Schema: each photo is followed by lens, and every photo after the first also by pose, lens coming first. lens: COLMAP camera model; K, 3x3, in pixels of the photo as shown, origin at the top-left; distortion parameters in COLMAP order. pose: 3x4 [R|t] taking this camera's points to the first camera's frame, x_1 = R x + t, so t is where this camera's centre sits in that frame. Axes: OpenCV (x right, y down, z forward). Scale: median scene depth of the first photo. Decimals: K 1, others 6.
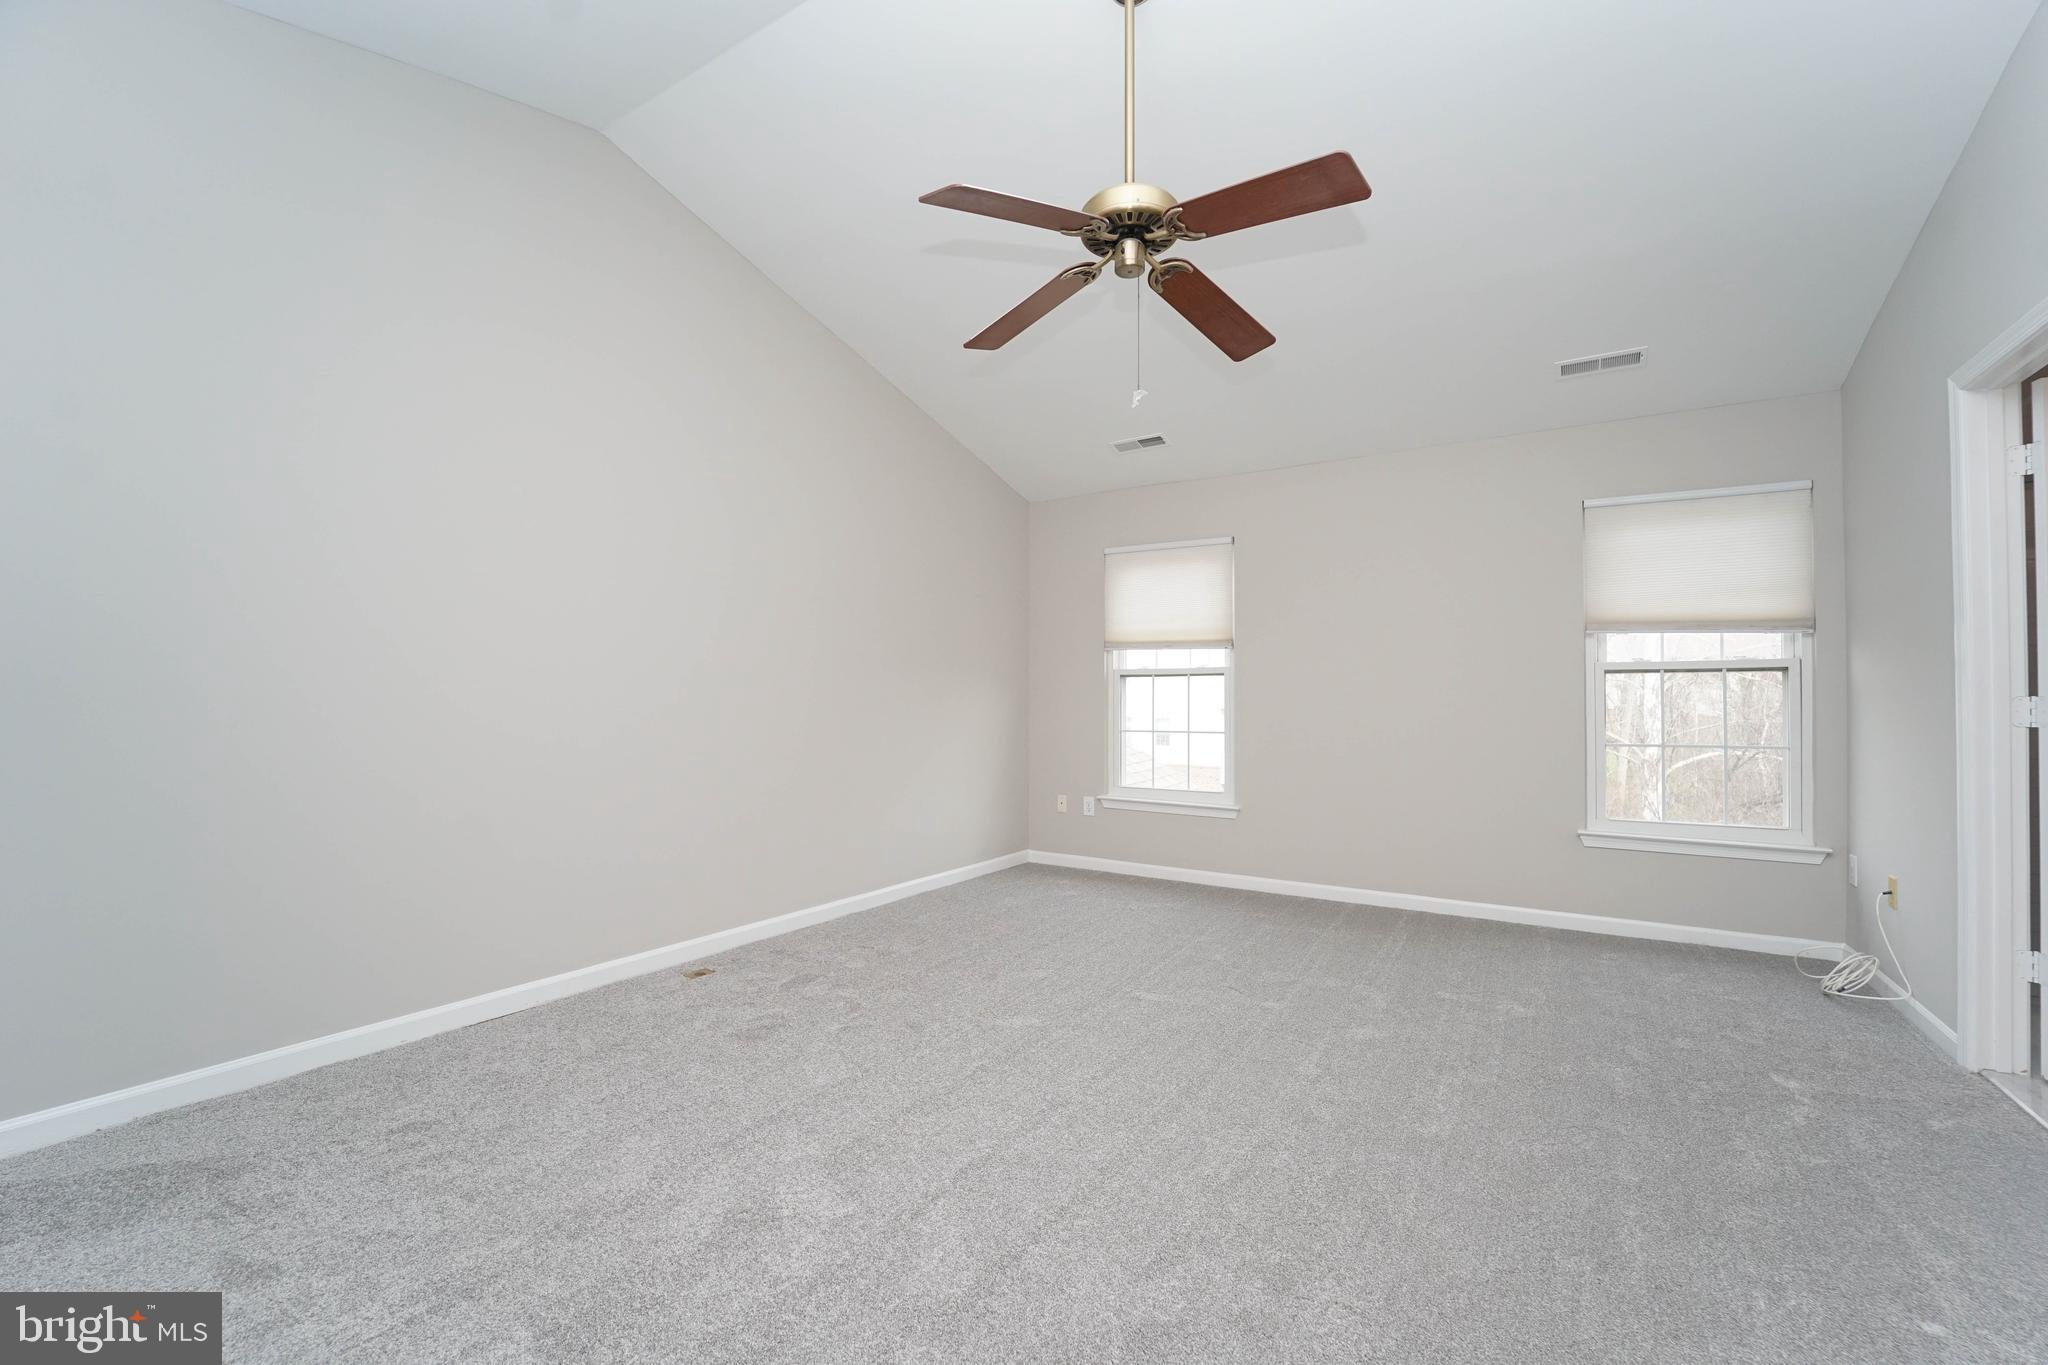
lens RADIAL K [[853.4, 0, 1027.1], [0, 853.4, 695.3], [0, 0, 1]] dist [0.002488, -0.000026]
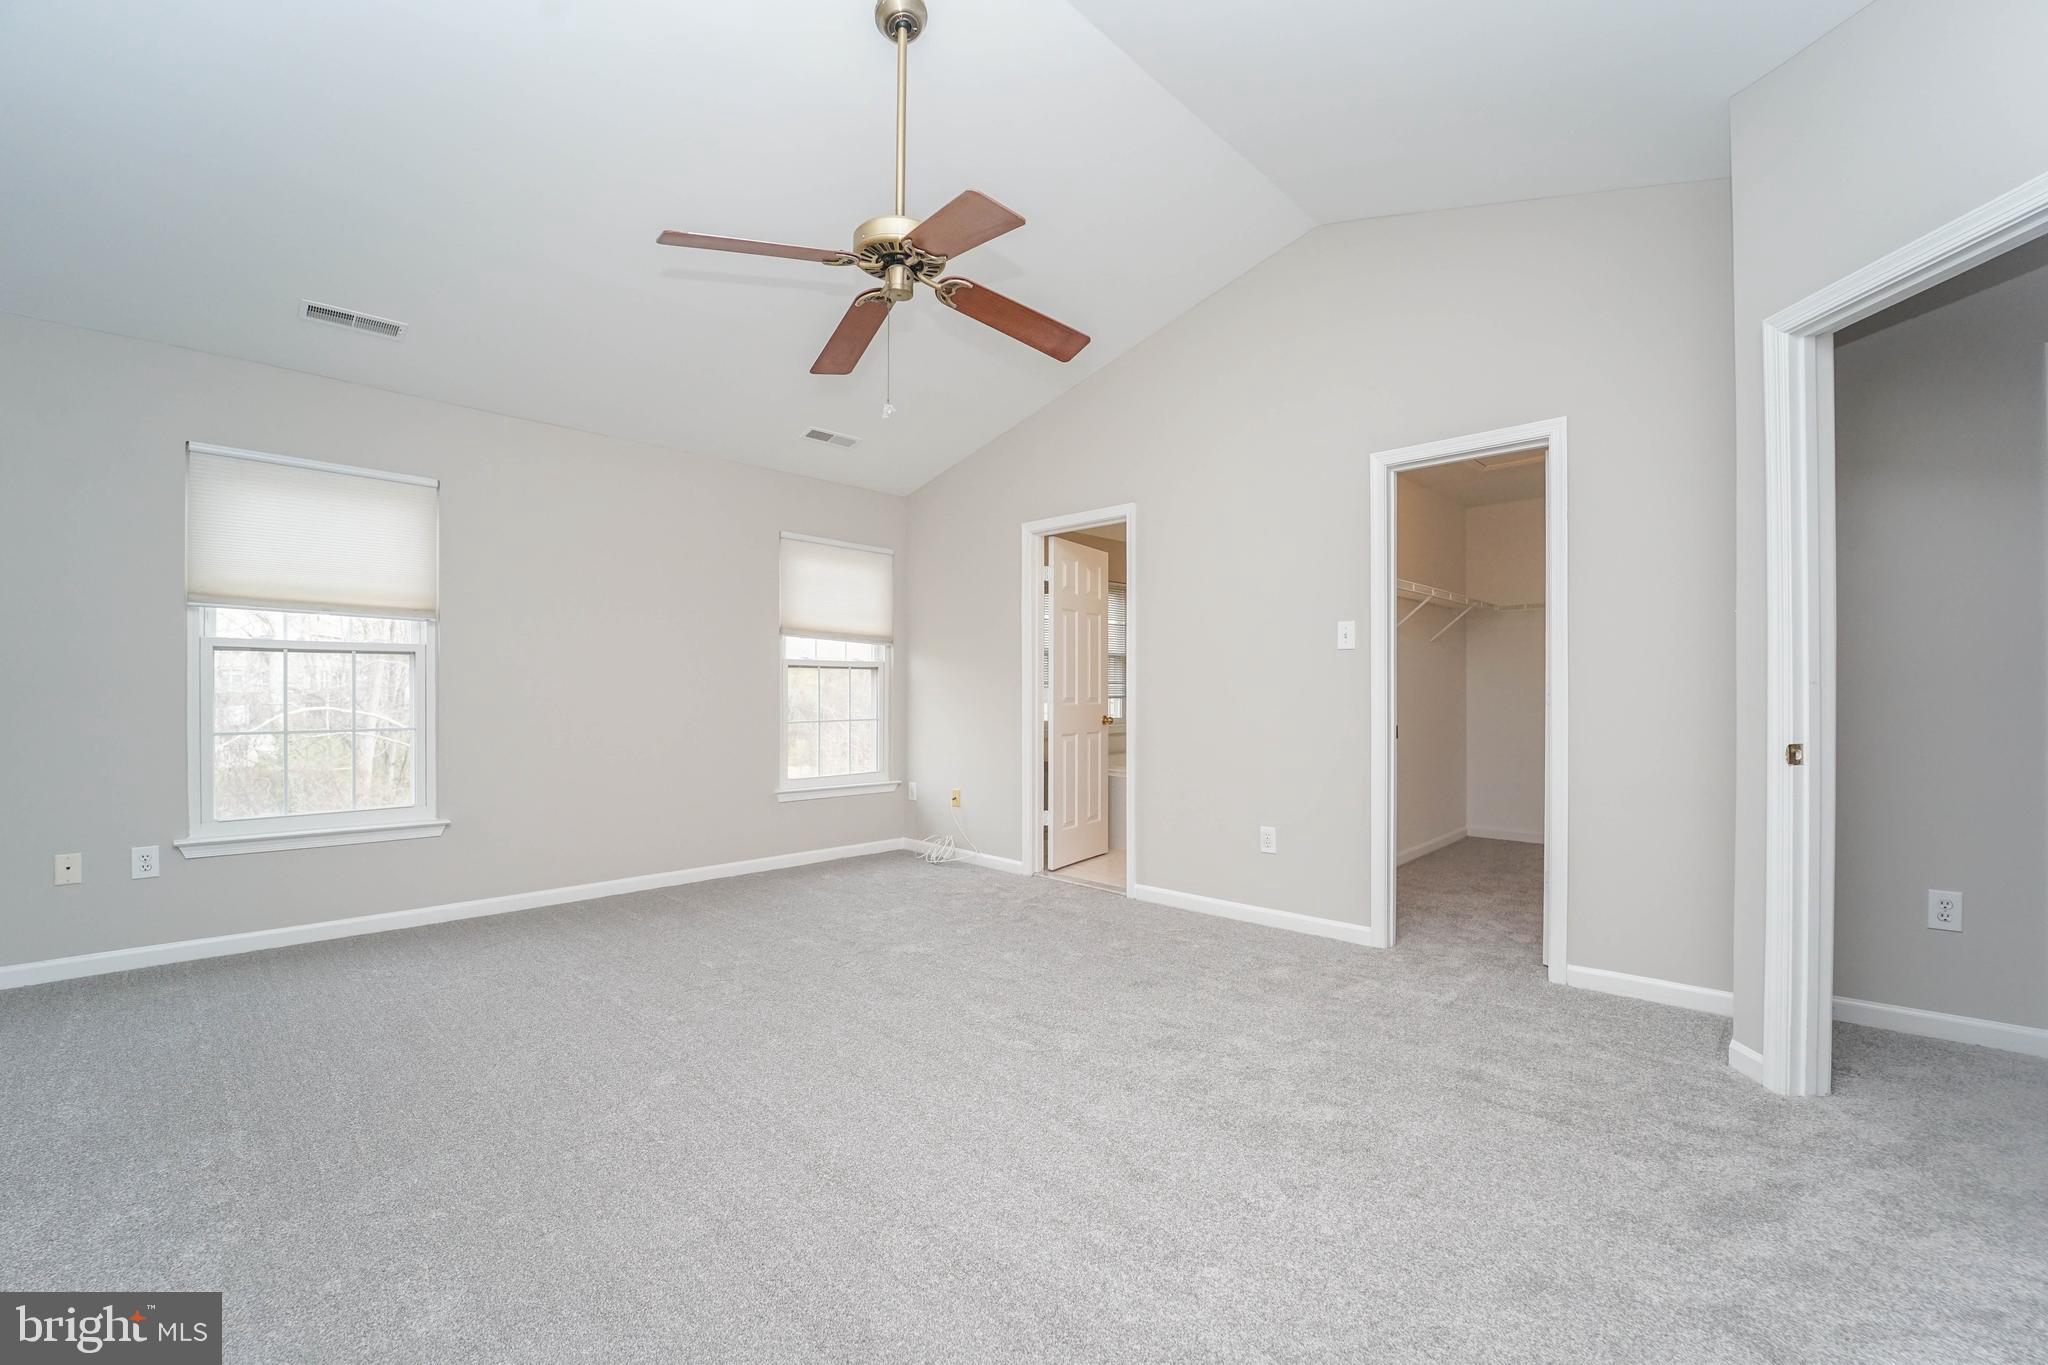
lens RADIAL K [[886.5, 0, 1042.9], [0, 886.5, 686.8], [0, 0, 1]] dist [0.000783, 0.000168]
pose [[0.193855, 0.002018, 0.981028, -0.452717], [-0.012276, 0.999925, 0.000369, -0.001527], [-0.980953, -0.012115, 0.193865, 0.283992]]
